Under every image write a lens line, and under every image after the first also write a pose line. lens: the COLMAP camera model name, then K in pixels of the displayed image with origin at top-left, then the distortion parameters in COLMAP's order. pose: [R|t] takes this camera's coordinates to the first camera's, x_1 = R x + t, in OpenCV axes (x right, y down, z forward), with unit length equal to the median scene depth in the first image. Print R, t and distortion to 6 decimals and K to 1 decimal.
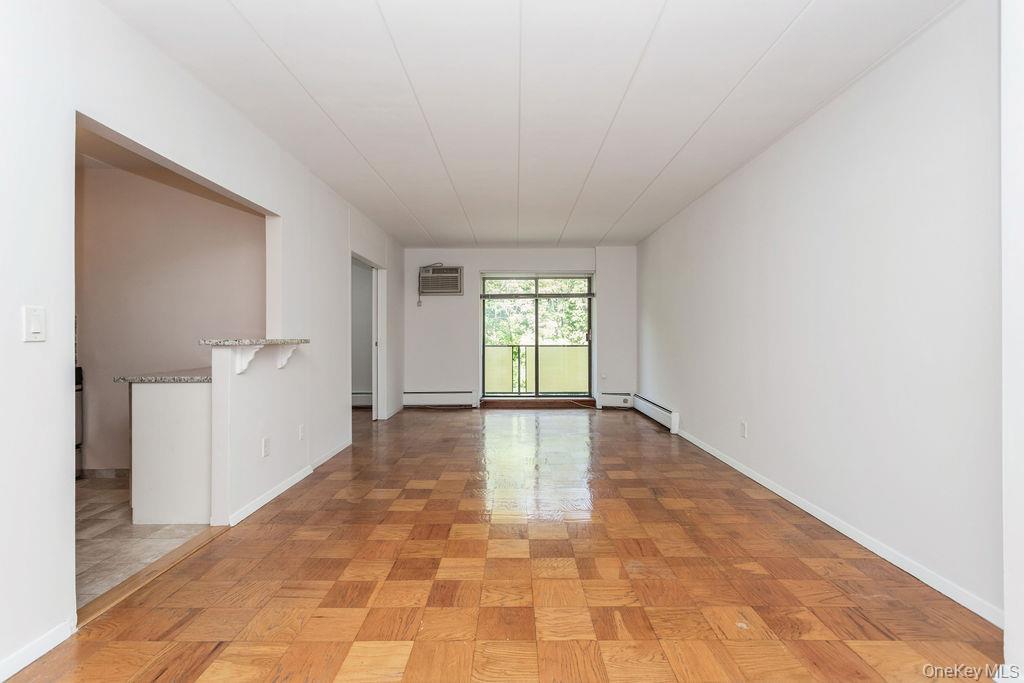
lens RADIAL K [[489.9, 0, 511.6], [0, 489.9, 339.0], [0, 0, 1]] dist [0.003478, 0.001068]
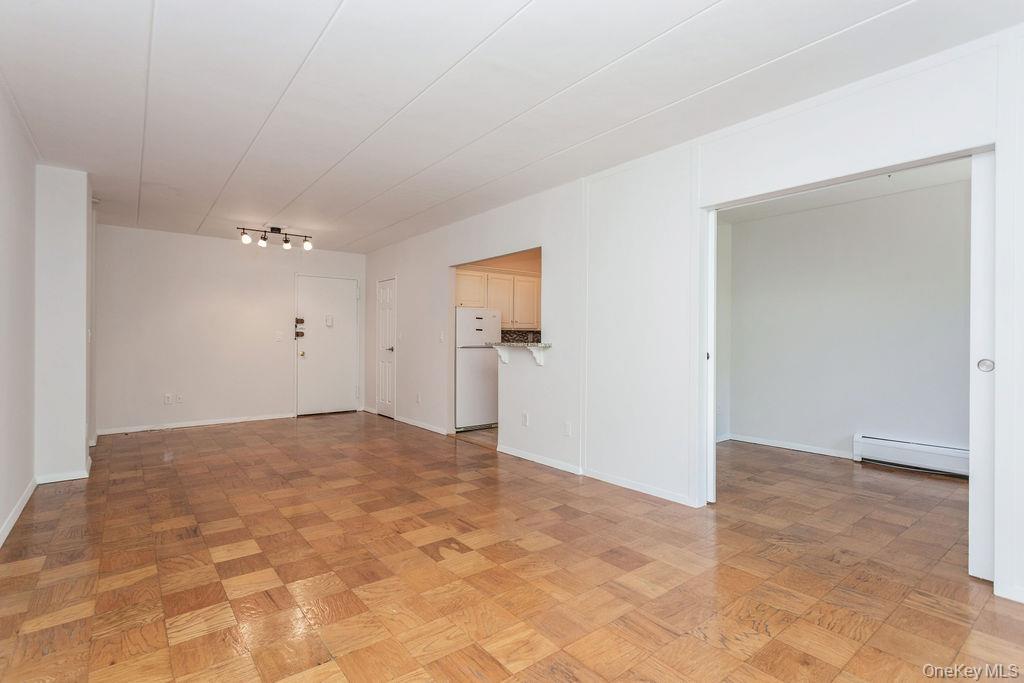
lens RADIAL K [[489.9, 0, 511.6], [0, 489.9, 339.0], [0, 0, 1]] dist [0.003478, 0.001068]
pose [[-0.784983, 0.000999, -0.619517, 0.182472], [-0.002211, 0.999988, 0.004413, -0.007177], [0.619514, 0.004833, -0.784971, 0.938153]]
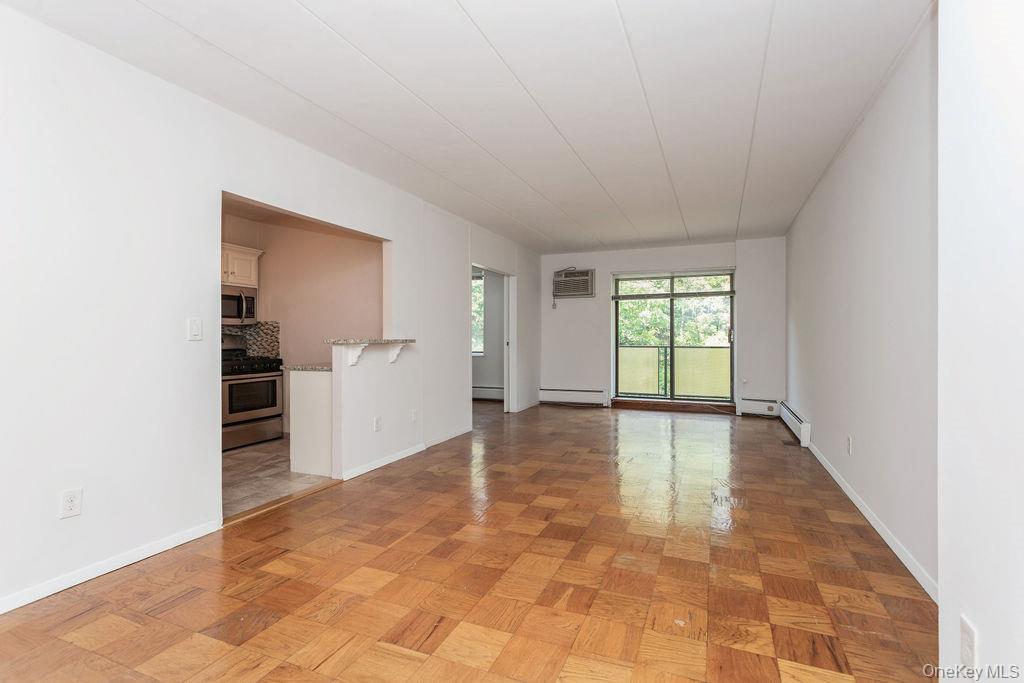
lens RADIAL K [[487.6, 0, 512.0], [0, 487.6, 341.5], [0, 0, 1]] dist [0.000368, 0.001262]
pose [[0.924116, 0.005354, -0.382076, 0.136879], [-0.003793, 0.999981, 0.004839, -0.000390], [0.382094, -0.003022, 0.924118, -0.016045]]
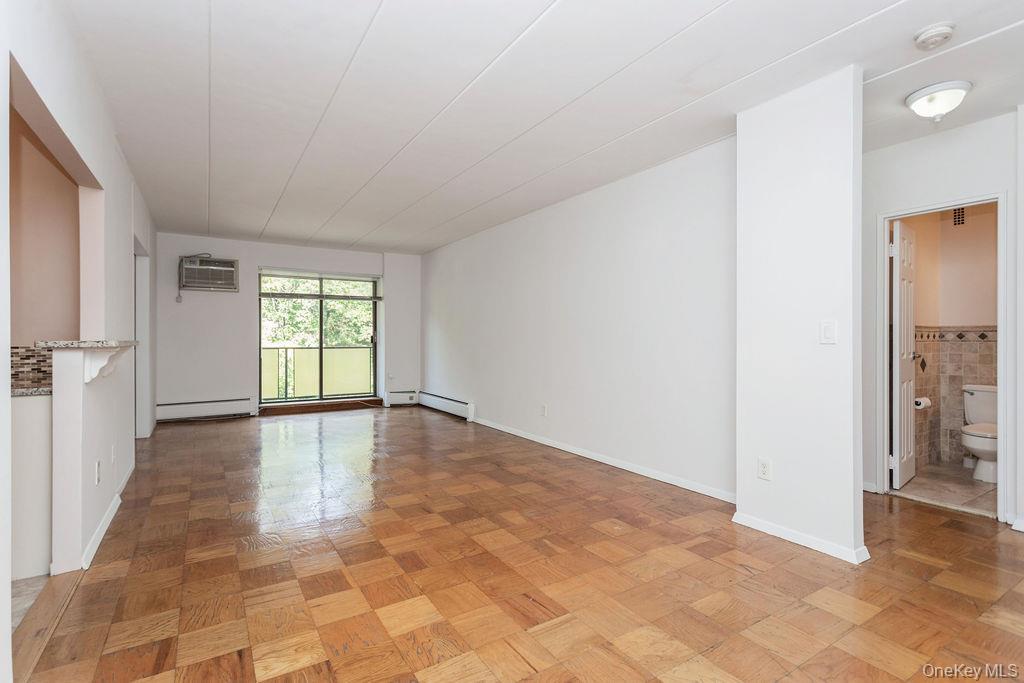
lens RADIAL K [[487.6, 0, 512.0], [0, 487.6, 341.5], [0, 0, 1]] dist [0.000368, 0.001262]
pose [[0.843674, -0.000592, 0.536855, -0.160190], [-0.000016, 0.999999, 0.001128, 0.000479], [-0.536855, -0.000961, 0.843674, -0.026436]]
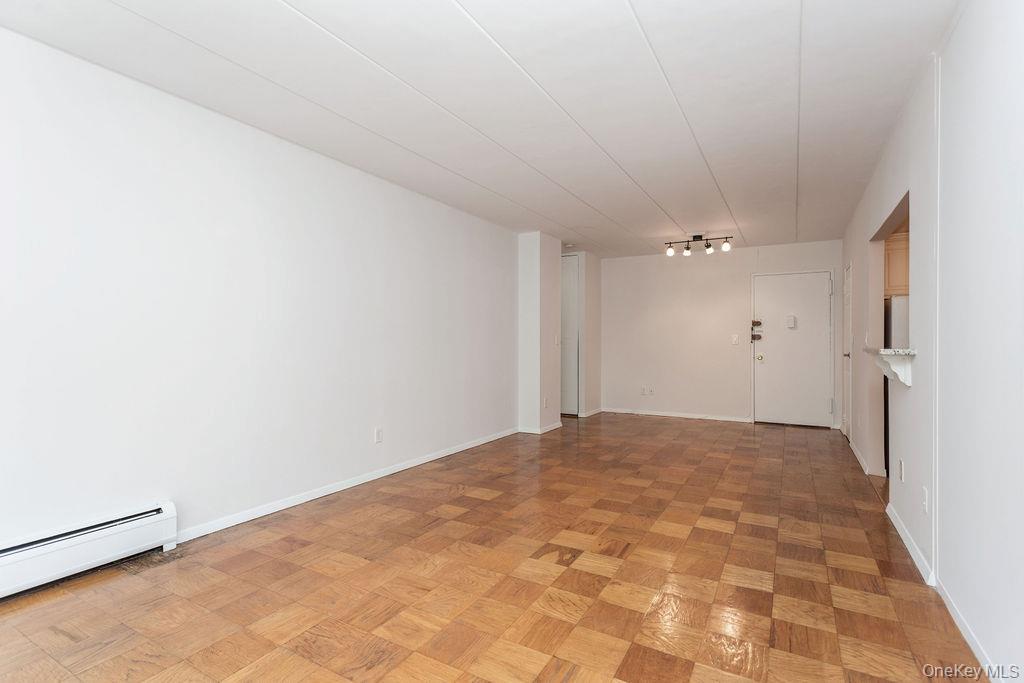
lens RADIAL K [[487.6, 0, 512.0], [0, 487.6, 341.5], [0, 0, 1]] dist [0.000368, 0.001262]
pose [[-0.870160, 0.002480, 0.492763, -0.146678], [0.003405, 0.999994, 0.000980, -0.005790], [-0.492757, 0.002531, -0.870163, 0.948858]]
